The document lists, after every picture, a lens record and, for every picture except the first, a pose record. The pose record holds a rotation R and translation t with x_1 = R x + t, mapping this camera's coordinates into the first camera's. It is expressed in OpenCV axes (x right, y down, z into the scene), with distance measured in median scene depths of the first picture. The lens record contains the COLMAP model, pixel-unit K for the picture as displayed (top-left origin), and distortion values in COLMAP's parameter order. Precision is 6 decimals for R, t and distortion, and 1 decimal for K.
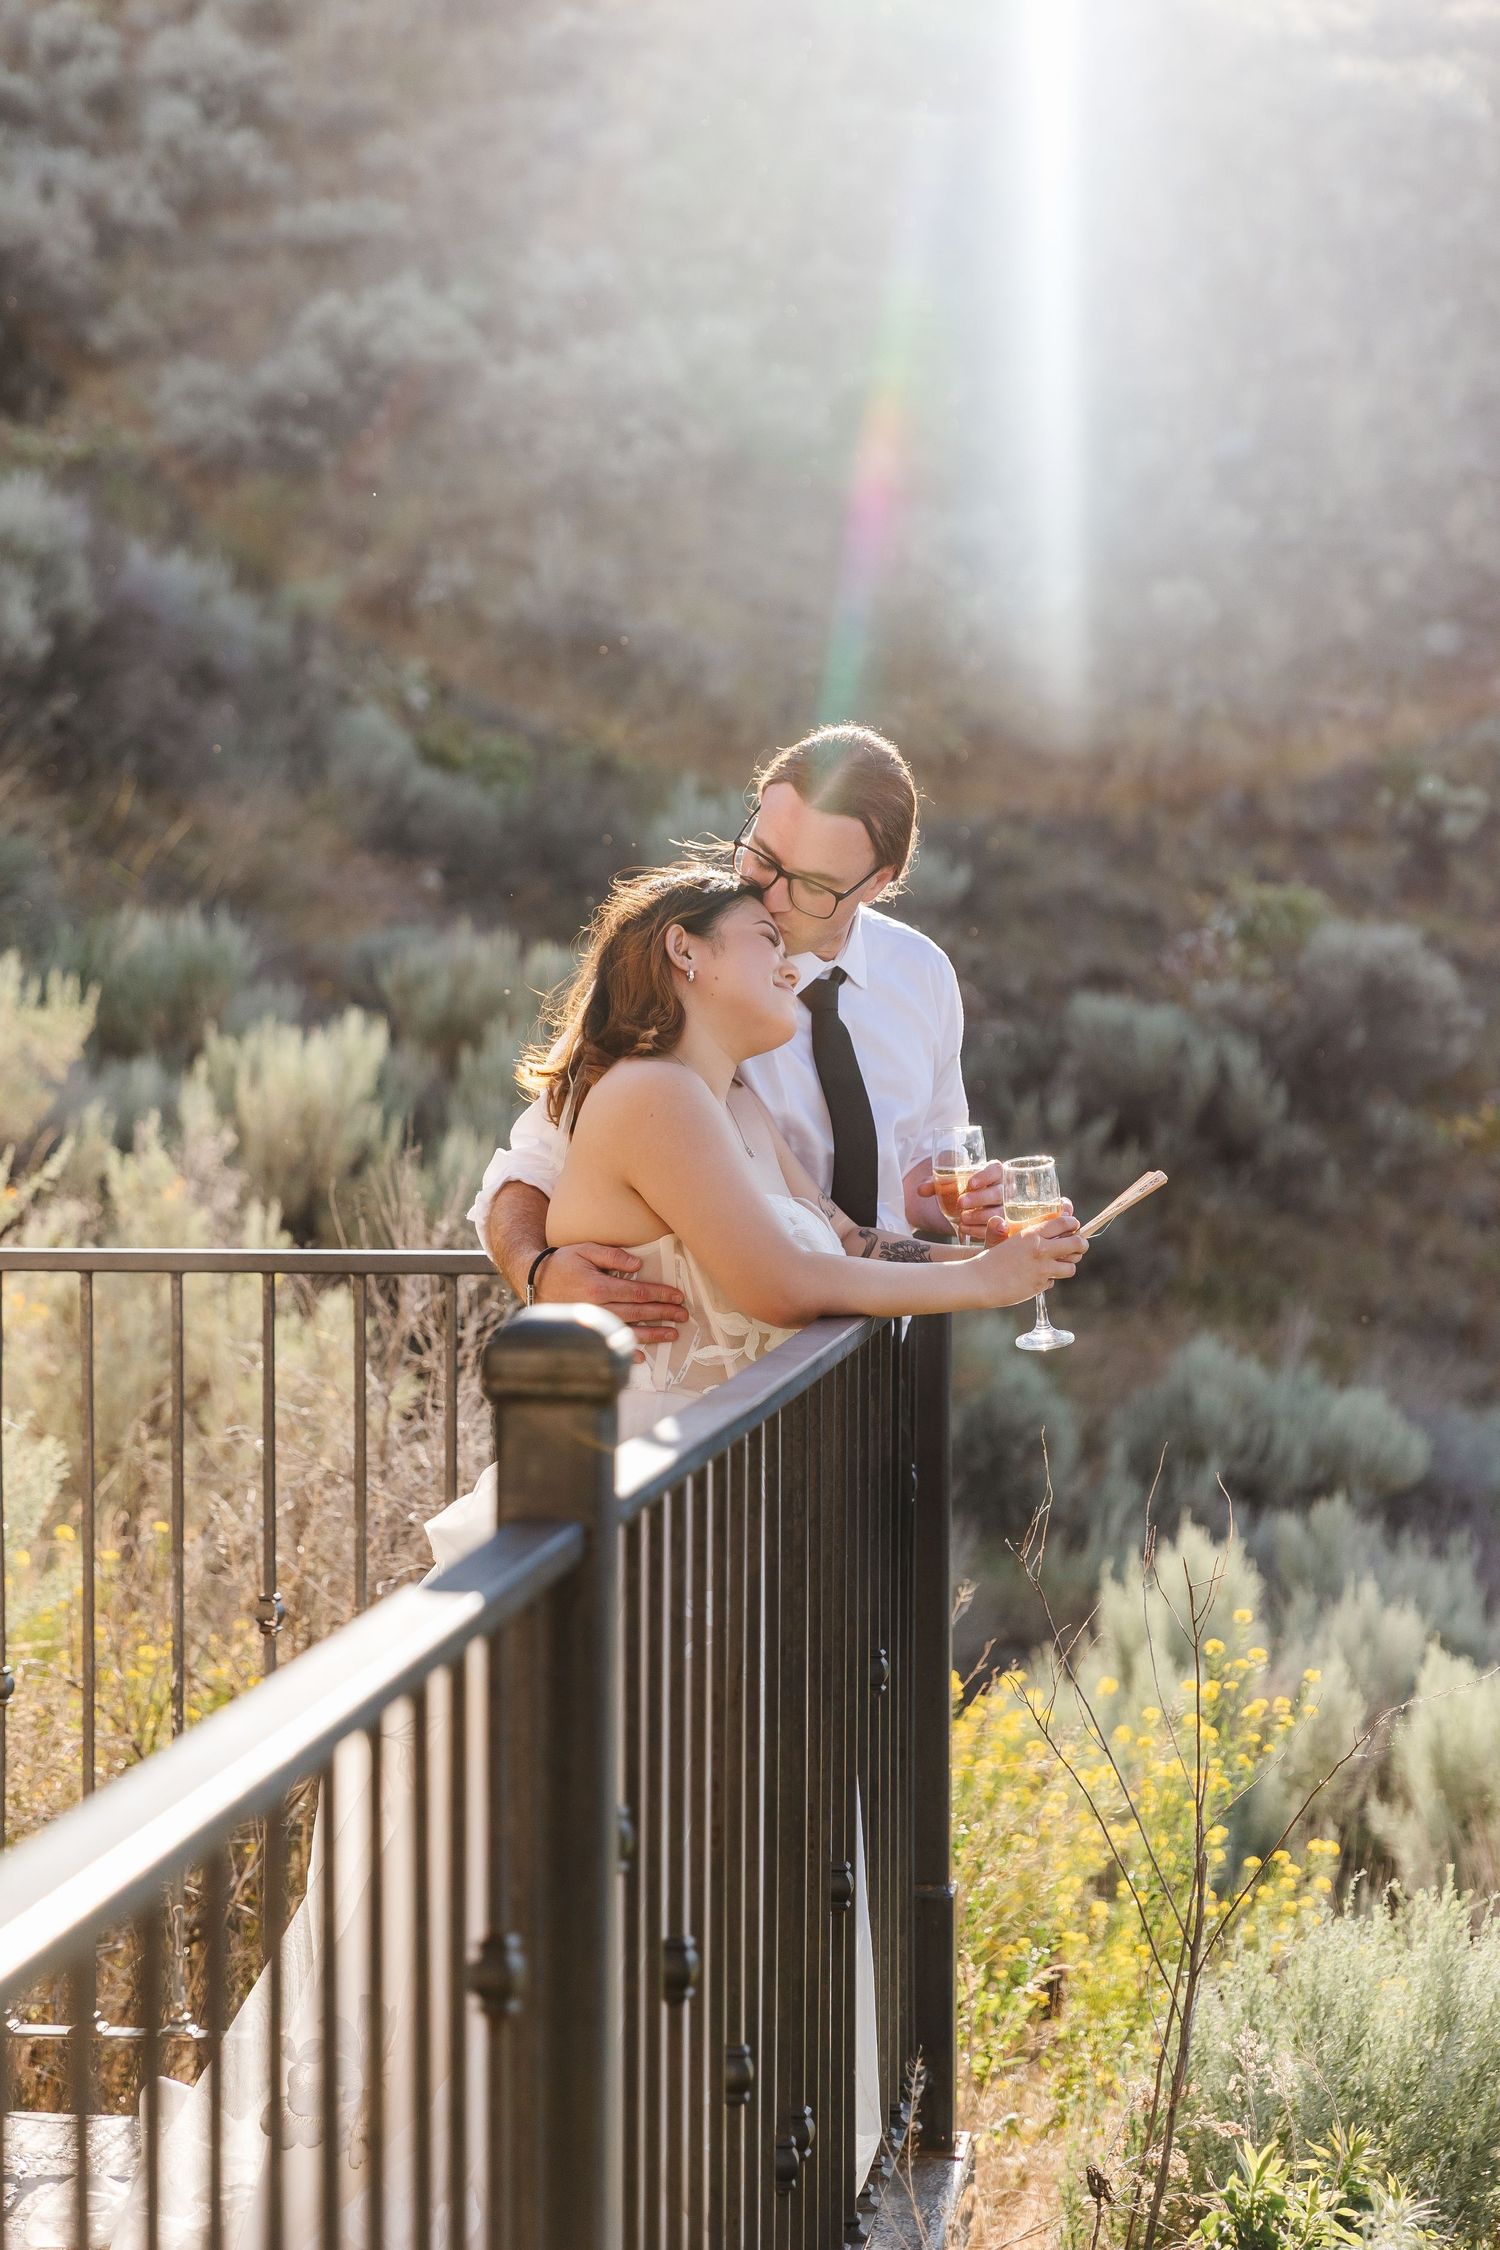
lens RADIAL K [[4520.2, 0, 750.0], [0, 4520.2, 1125.0], [0, 0, 1]] dist [-0.039320, 0.097583]
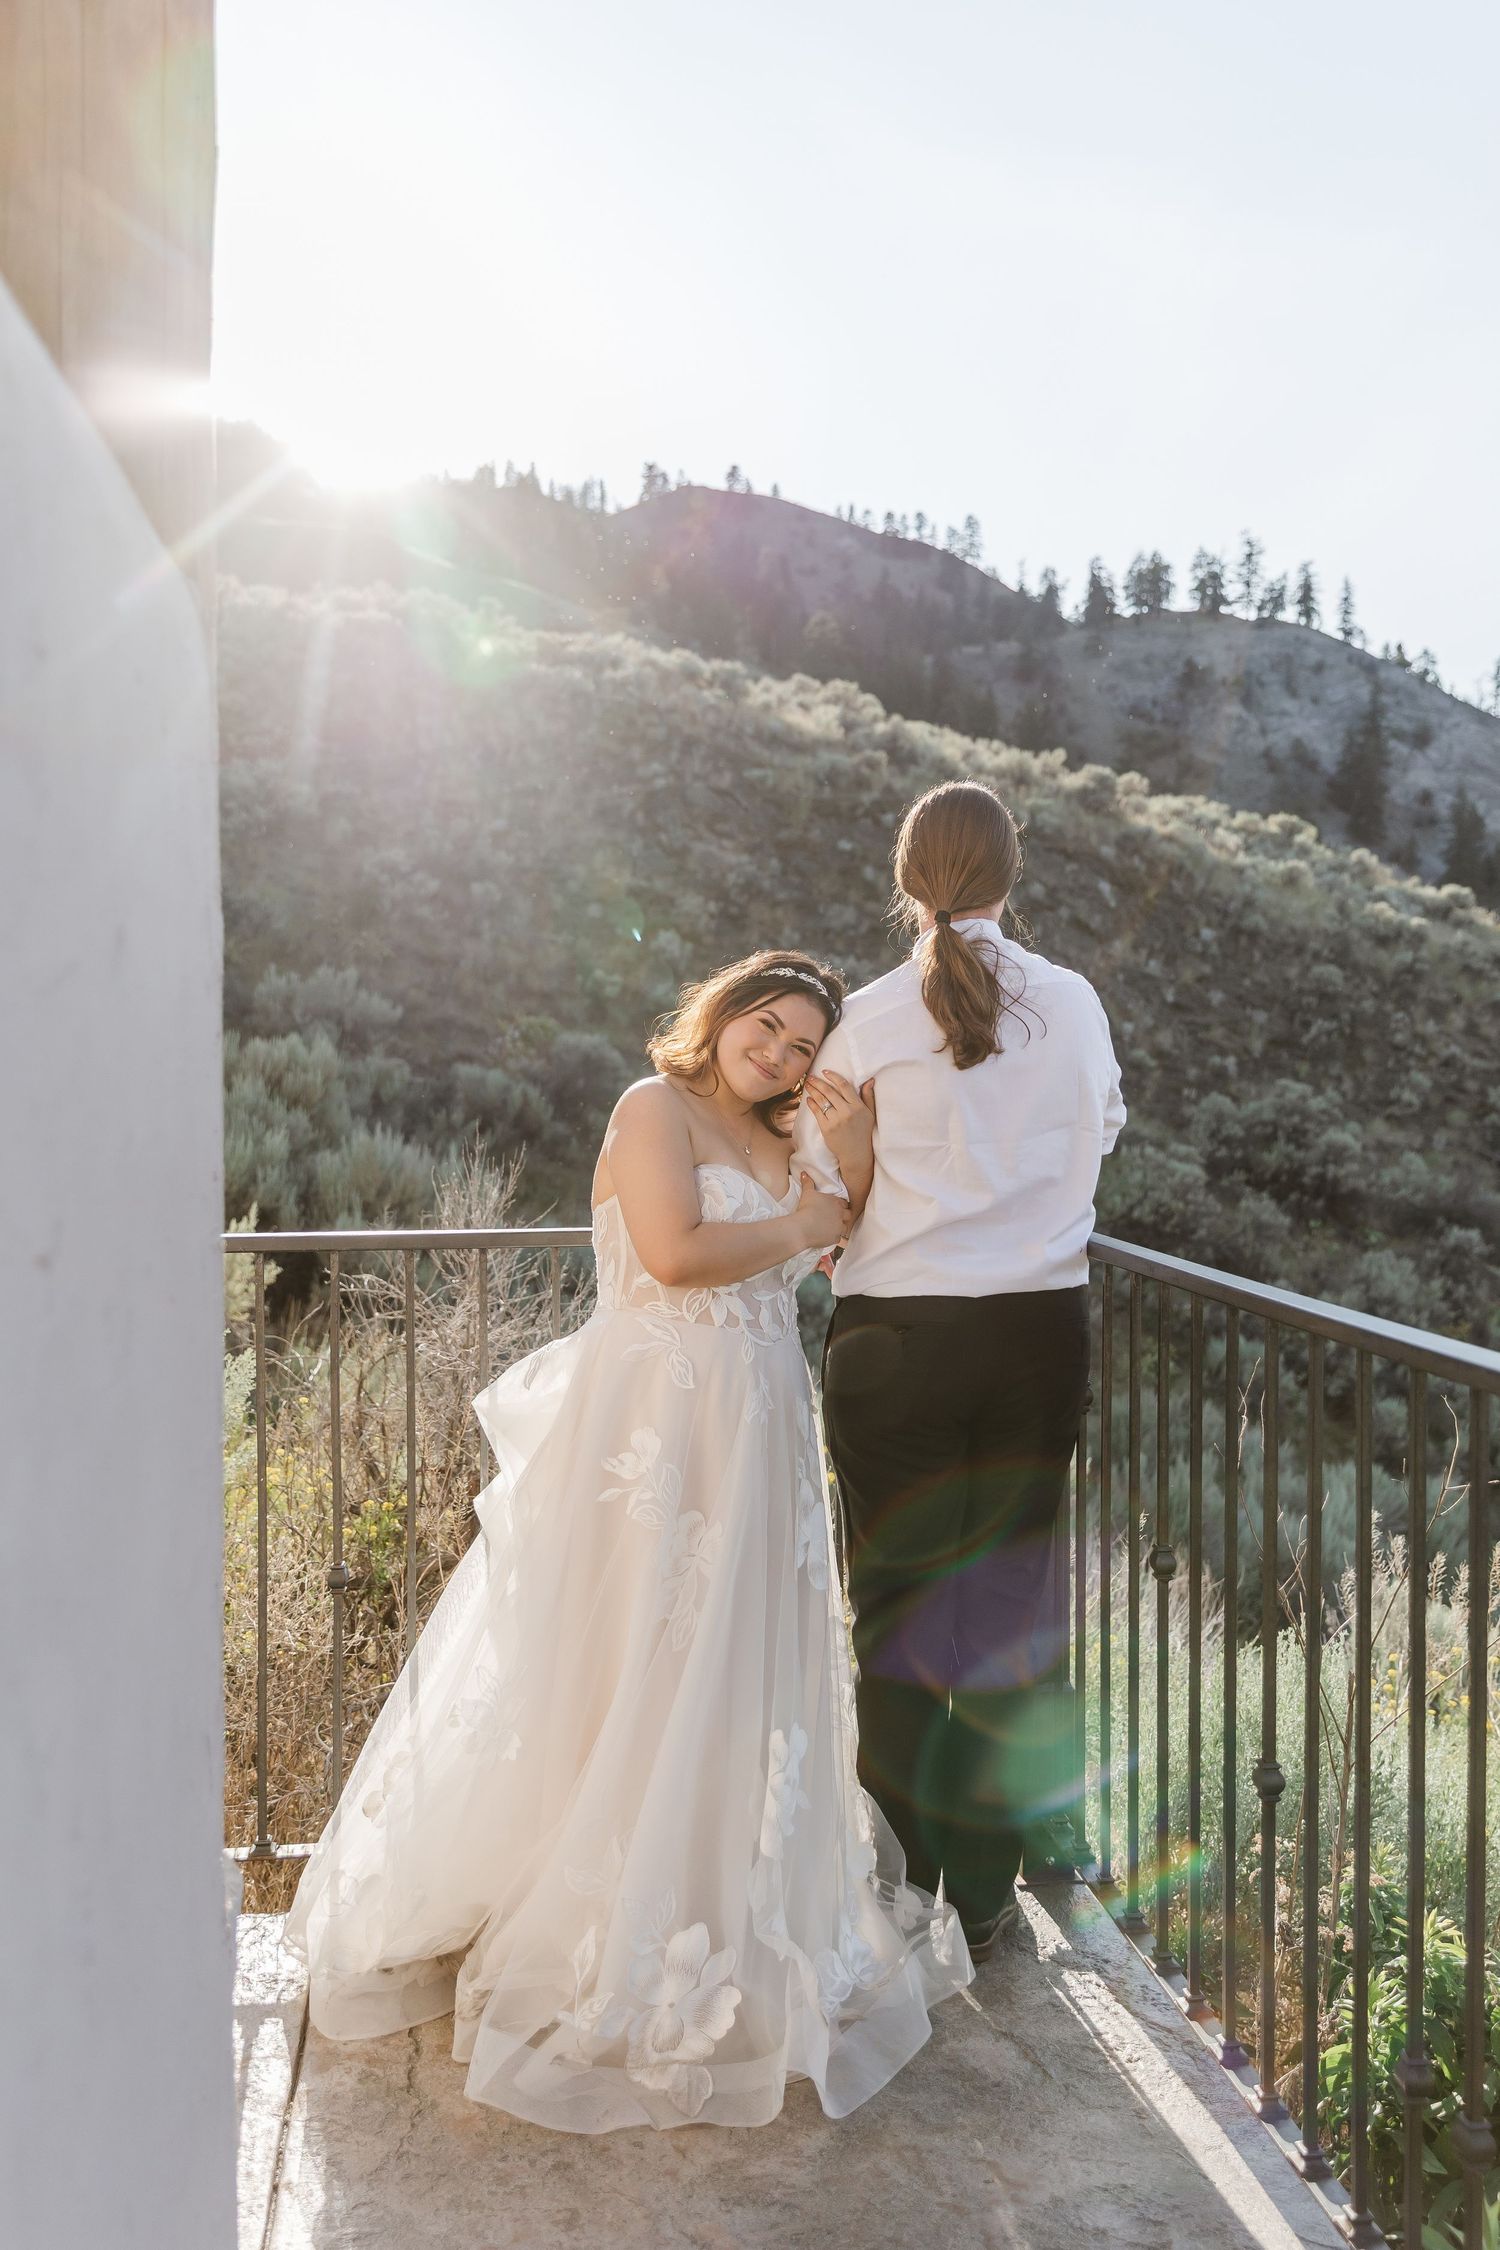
lens RADIAL K [[1829.4, 0, 750.0], [0, 1829.4, 1125.0], [0, 0, 1]] dist [0.003280, 0.000433]
pose [[0.961161, -0.011958, 0.275730, -0.033105], [0.011147, 0.999928, 0.004508, -0.001270], [-0.275764, -0.001260, 0.961224, 0.082677]]
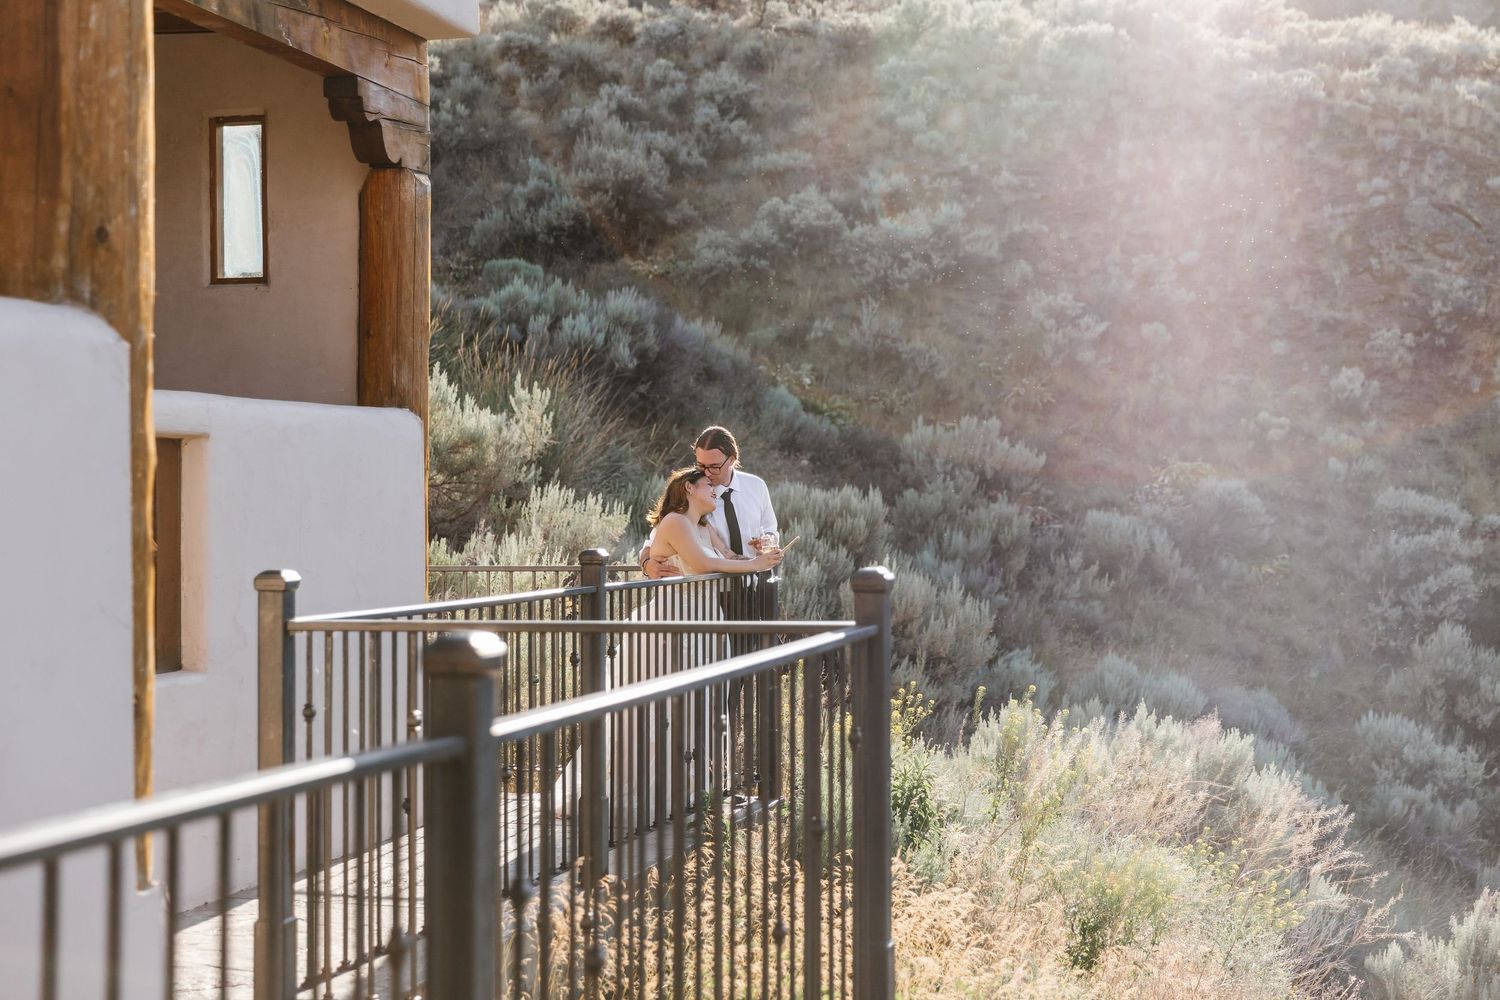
lens RADIAL K [[2365.0, 0, 822.9], [0, 2365.0, 501.7], [0, 0, 1]] dist [-0.032989, 0.005396]
pose [[0.995500, -0.006188, -0.094555, 0.045009], [0.002811, 0.999355, -0.035806, 0.007433], [0.094716, 0.035379, 0.994876, -0.165302]]
